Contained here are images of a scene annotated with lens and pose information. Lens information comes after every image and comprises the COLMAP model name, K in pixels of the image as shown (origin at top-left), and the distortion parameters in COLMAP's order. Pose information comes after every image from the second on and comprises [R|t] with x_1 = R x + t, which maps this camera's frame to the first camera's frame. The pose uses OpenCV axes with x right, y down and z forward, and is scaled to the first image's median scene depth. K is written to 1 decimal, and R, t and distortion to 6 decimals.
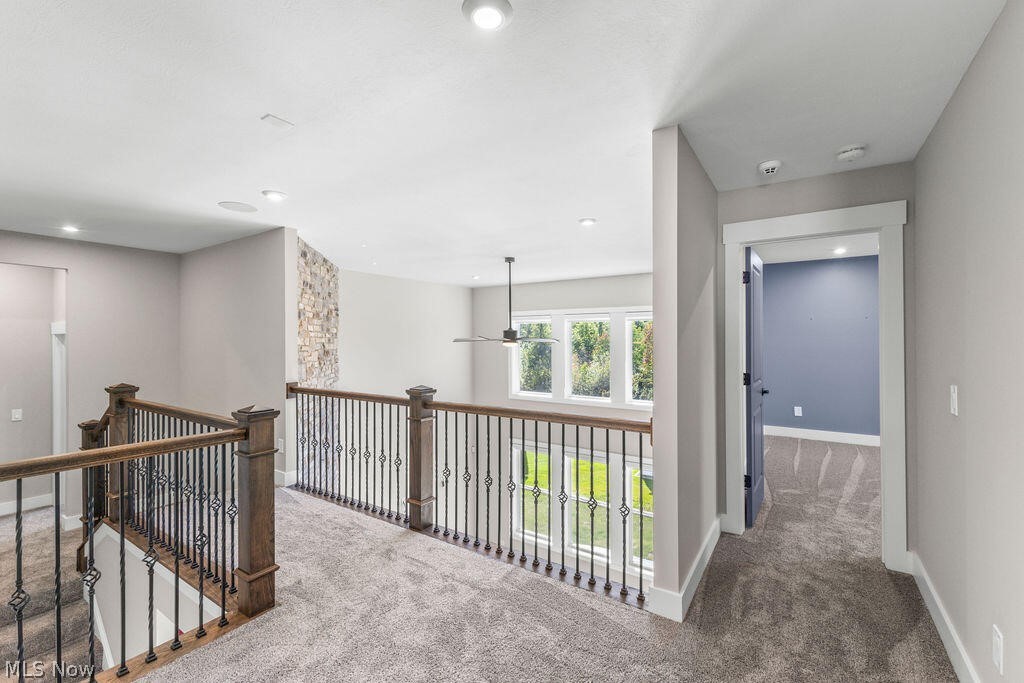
lens RADIAL K [[433.4, 0, 514.6], [0, 433.4, 340.0], [0, 0, 1]] dist [0.001131, 0.000286]
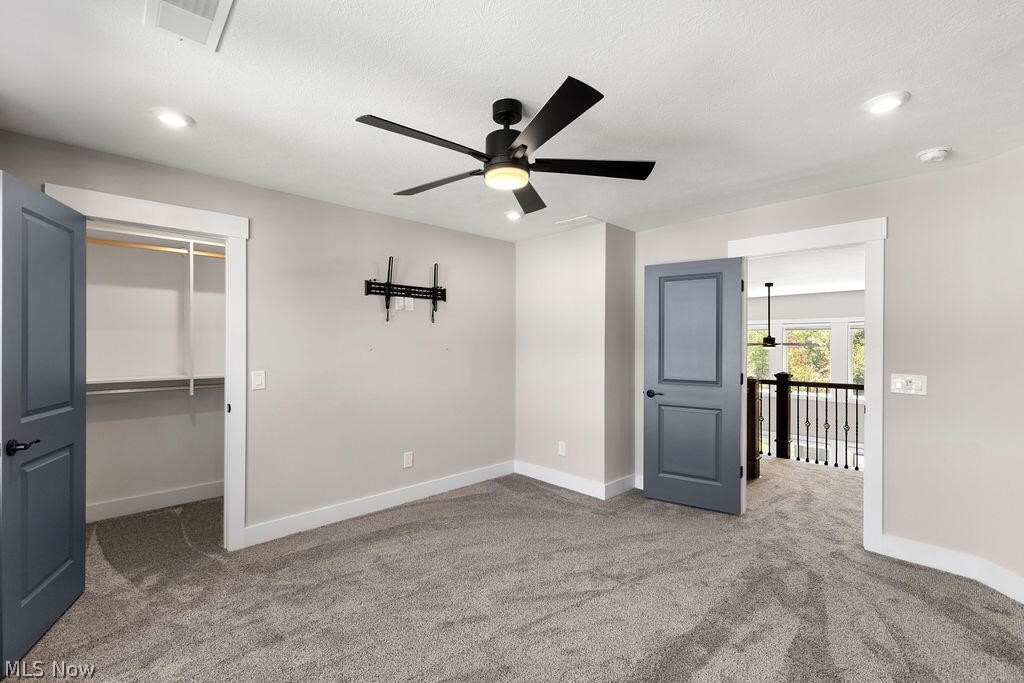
lens RADIAL K [[433.4, 0, 514.6], [0, 433.4, 340.0], [0, 0, 1]] dist [0.001131, 0.000286]
pose [[0.972250, 0.004966, -0.233891, -0.460507], [-0.006453, 0.999964, -0.005592, -0.002200], [0.233855, 0.006946, 0.972247, -0.482242]]
